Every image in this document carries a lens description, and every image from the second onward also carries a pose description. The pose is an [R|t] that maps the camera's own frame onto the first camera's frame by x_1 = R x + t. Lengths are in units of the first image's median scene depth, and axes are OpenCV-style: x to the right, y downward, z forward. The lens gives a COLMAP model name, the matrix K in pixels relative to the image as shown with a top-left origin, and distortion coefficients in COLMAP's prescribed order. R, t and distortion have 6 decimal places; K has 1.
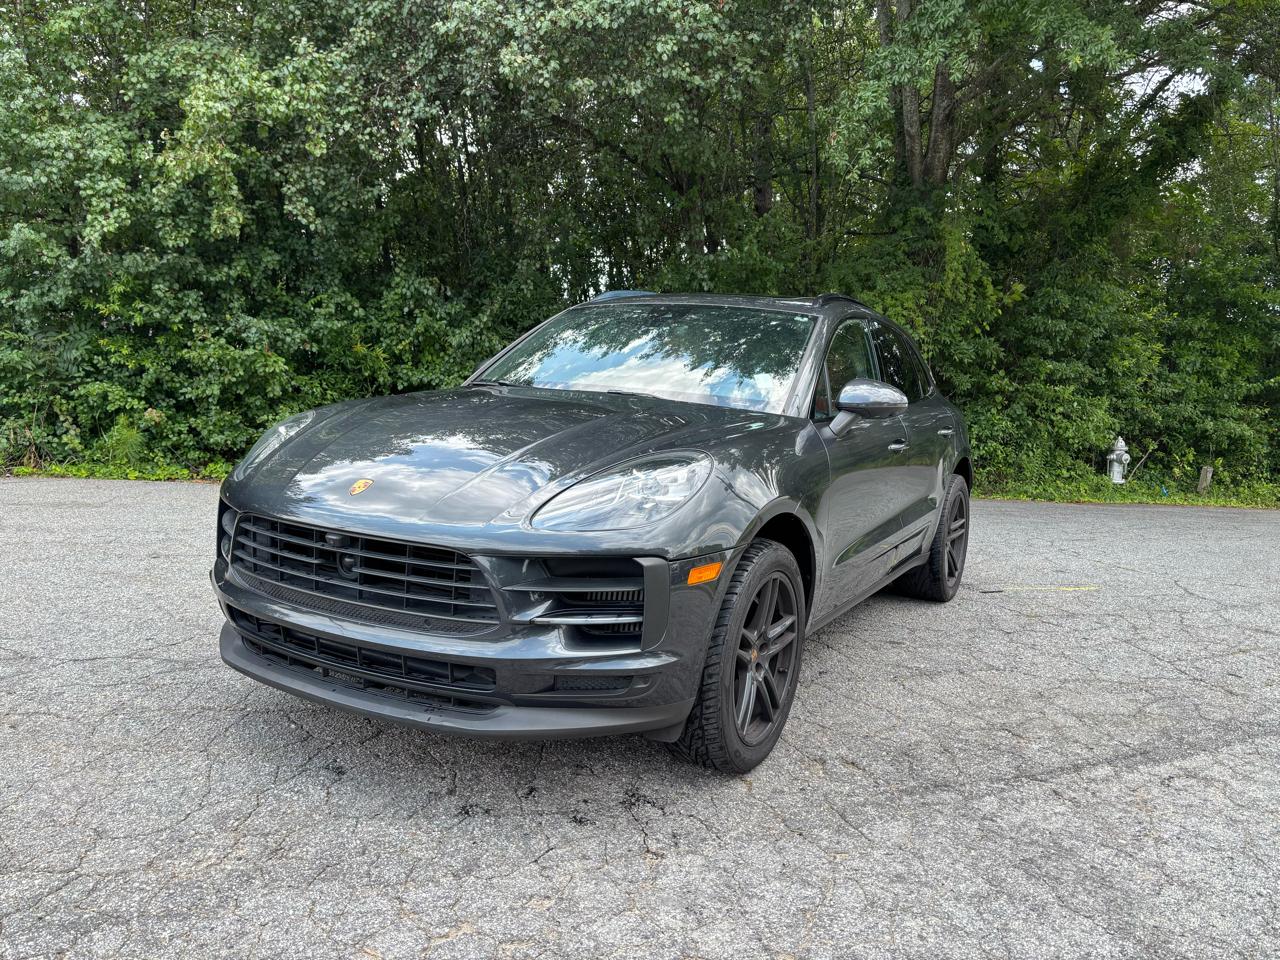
lens RADIAL K [[1005.9, 0, 640.0], [0, 1005.9, 480.0], [0, 0, 1]] dist [0.045479, -0.055982]
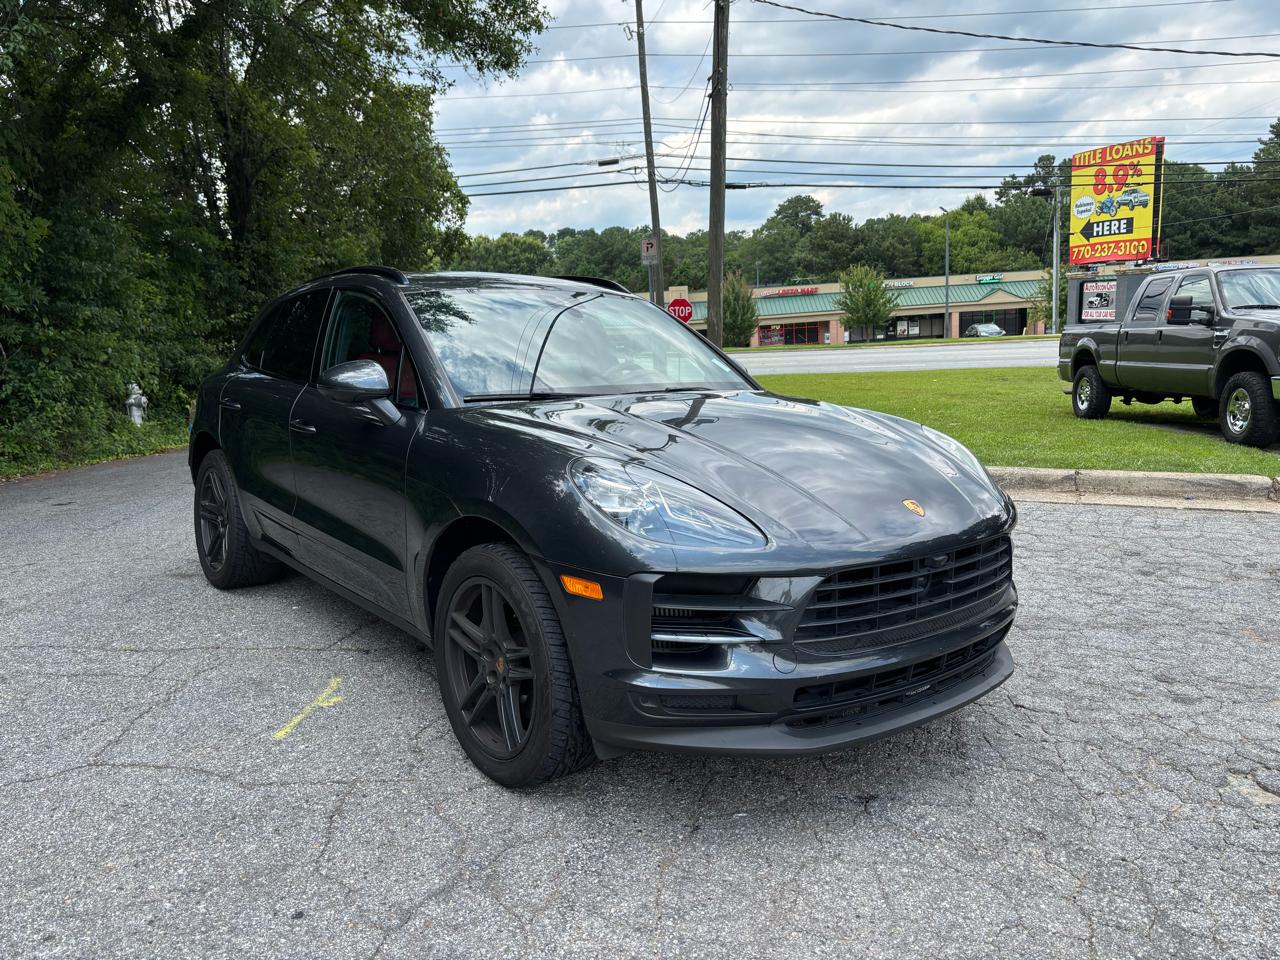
lens RADIAL K [[1005.9, 0, 640.0], [0, 1005.9, 480.0], [0, 0, 1]] dist [0.045479, -0.055982]
pose [[0.364348, -0.193526, 0.910933, -0.610851], [0.126563, 0.979384, 0.157446, -0.094413], [-0.922622, 0.057926, 0.381330, 0.415277]]
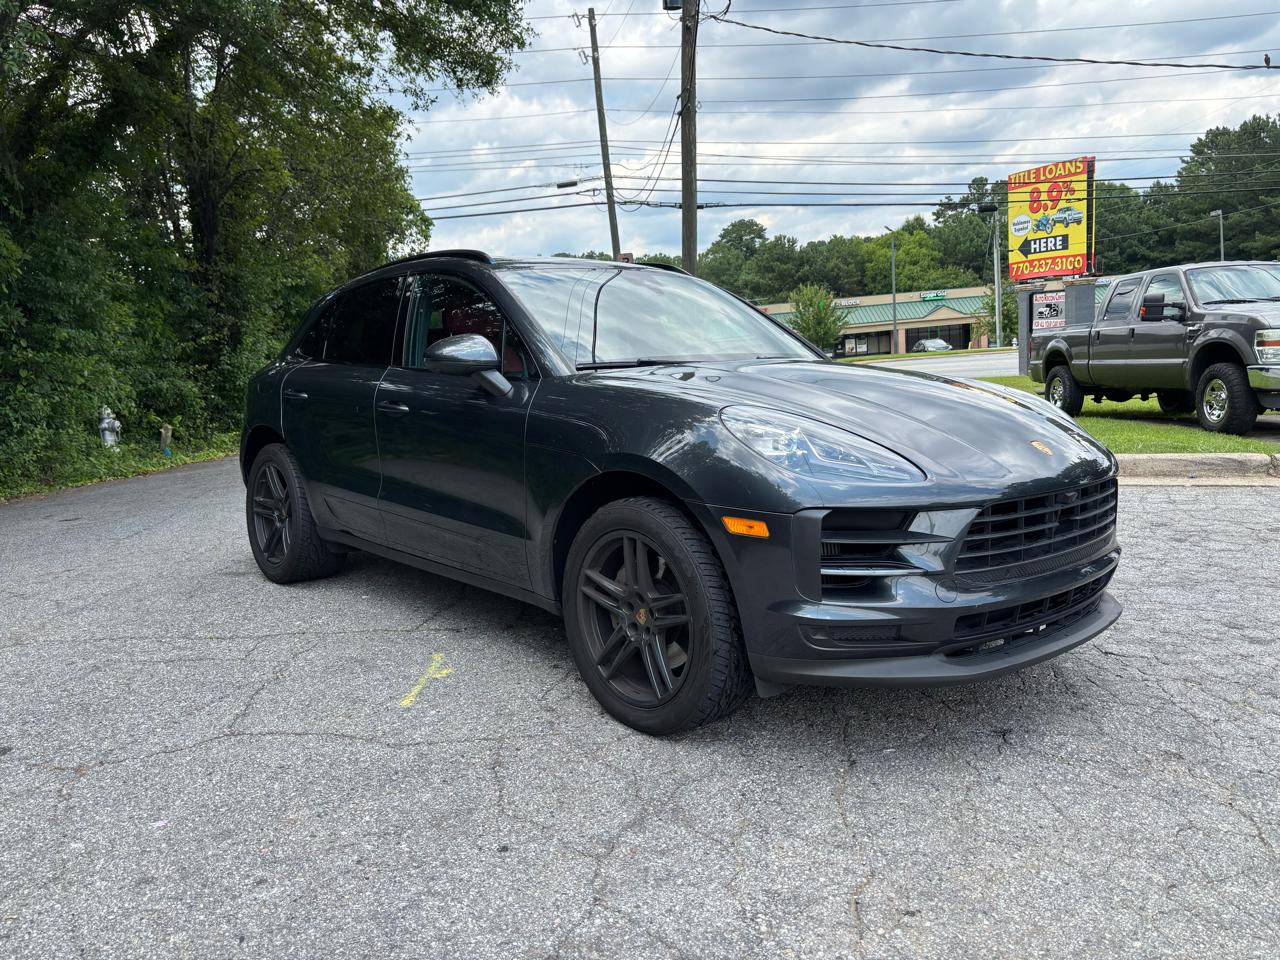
lens RADIAL K [[1005.9, 0, 640.0], [0, 1005.9, 480.0], [0, 0, 1]] dist [0.045479, -0.055982]
pose [[0.307961, -0.178910, 0.934426, -0.661777], [0.147084, 0.979305, 0.139028, -0.073730], [-0.939961, 0.094624, 0.327902, 0.501542]]
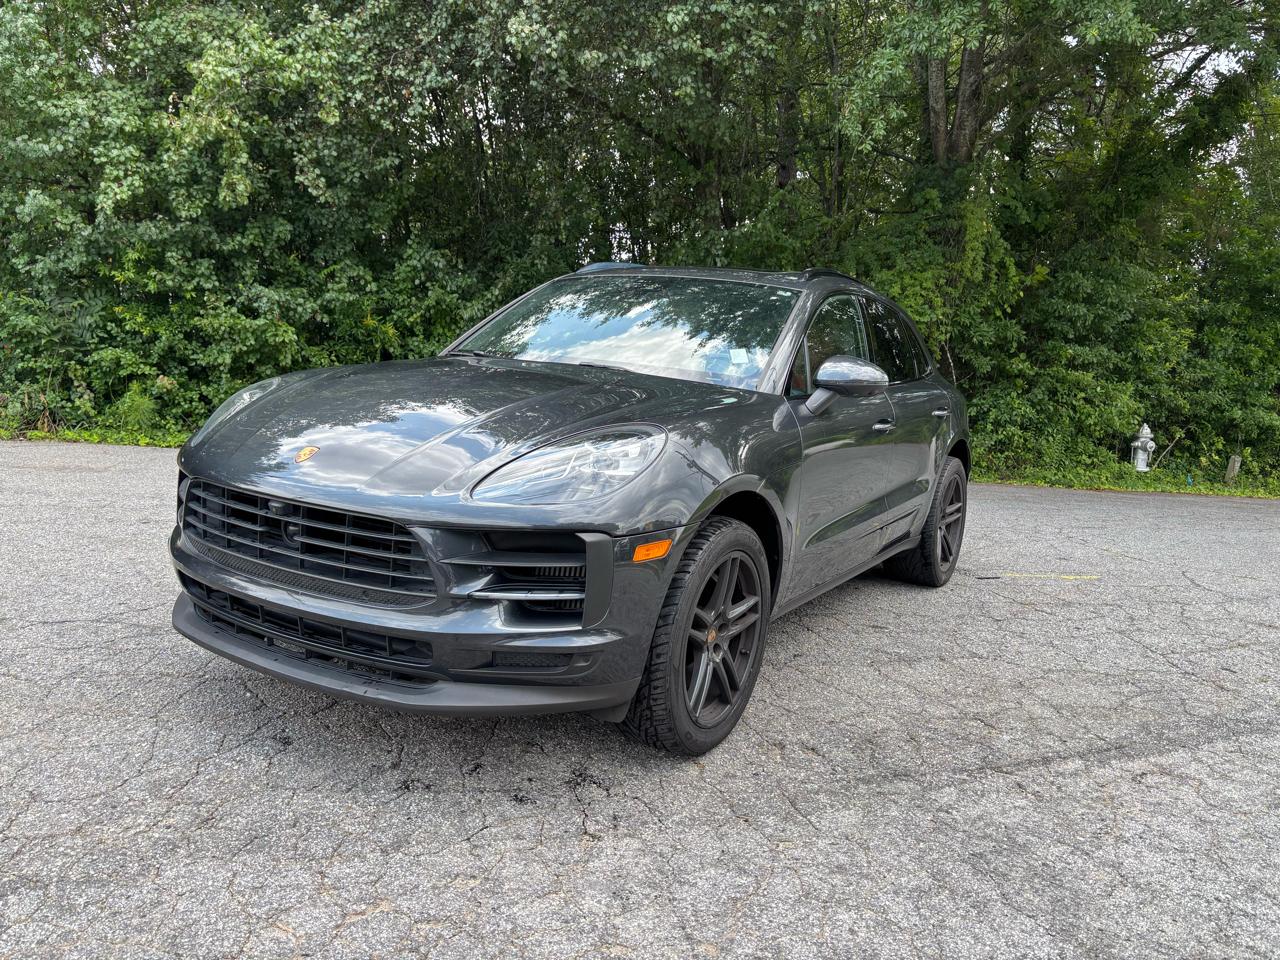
lens RADIAL K [[1003.3, 0, 638.2], [0, 1003.3, 469.6], [0, 0, 1]] dist [0.052395, -0.066855]
pose [[0.999223, 0.021627, -0.032936, 0.040980], [-0.021250, 0.999705, 0.011754, 0.001584], [0.033180, -0.011045, 0.999388, 0.014405]]
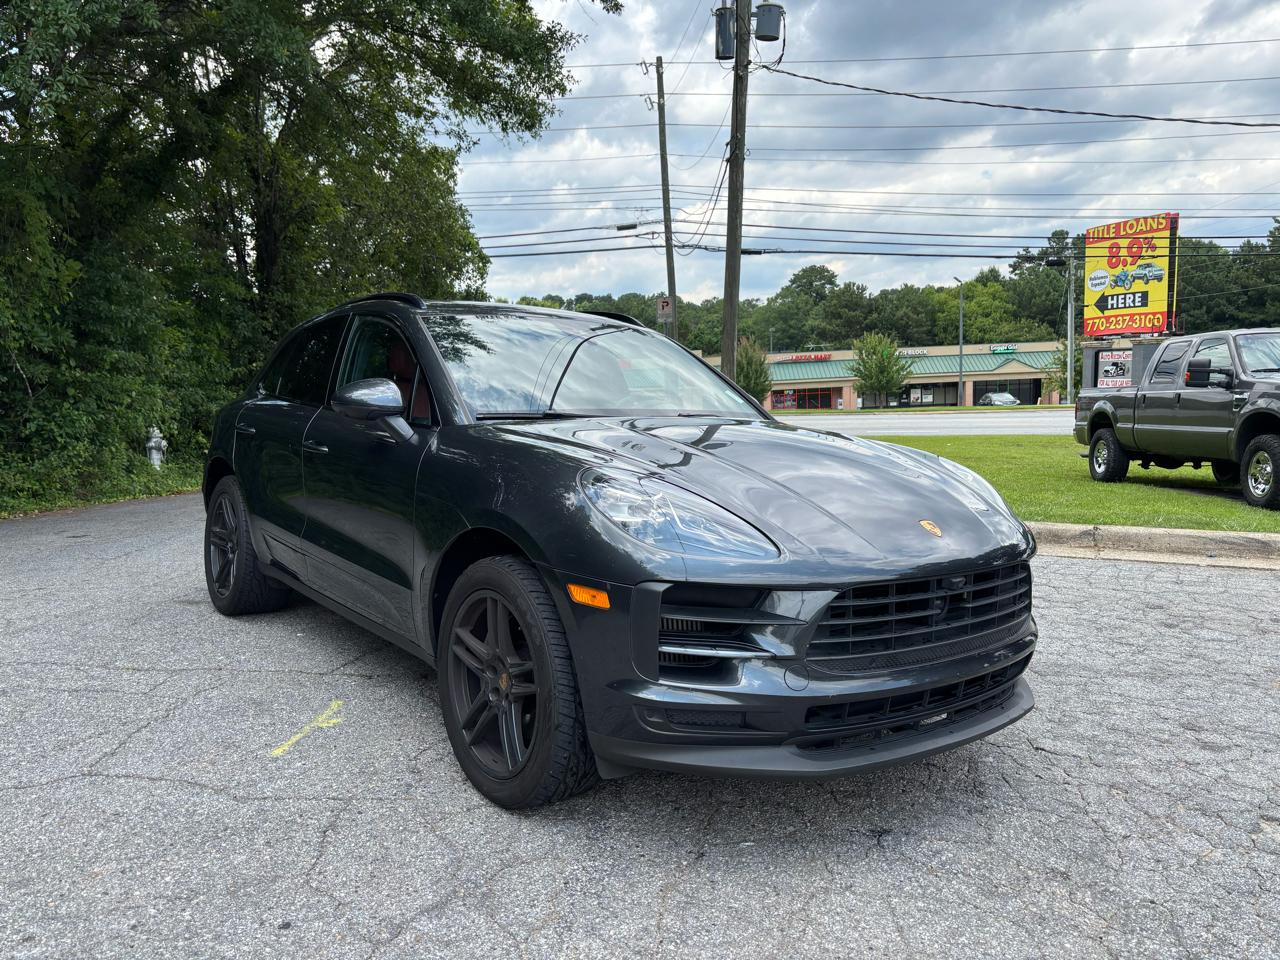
lens RADIAL K [[1003.6, 0, 626.1], [0, 1003.6, 473.9], [0, 0, 1]] dist [0.048164, -0.060083]
pose [[0.390880, -0.121031, 0.912450, -0.608036], [0.106363, 0.990616, 0.085835, -0.070084], [-0.914275, 0.063500, 0.400085, 0.419274]]
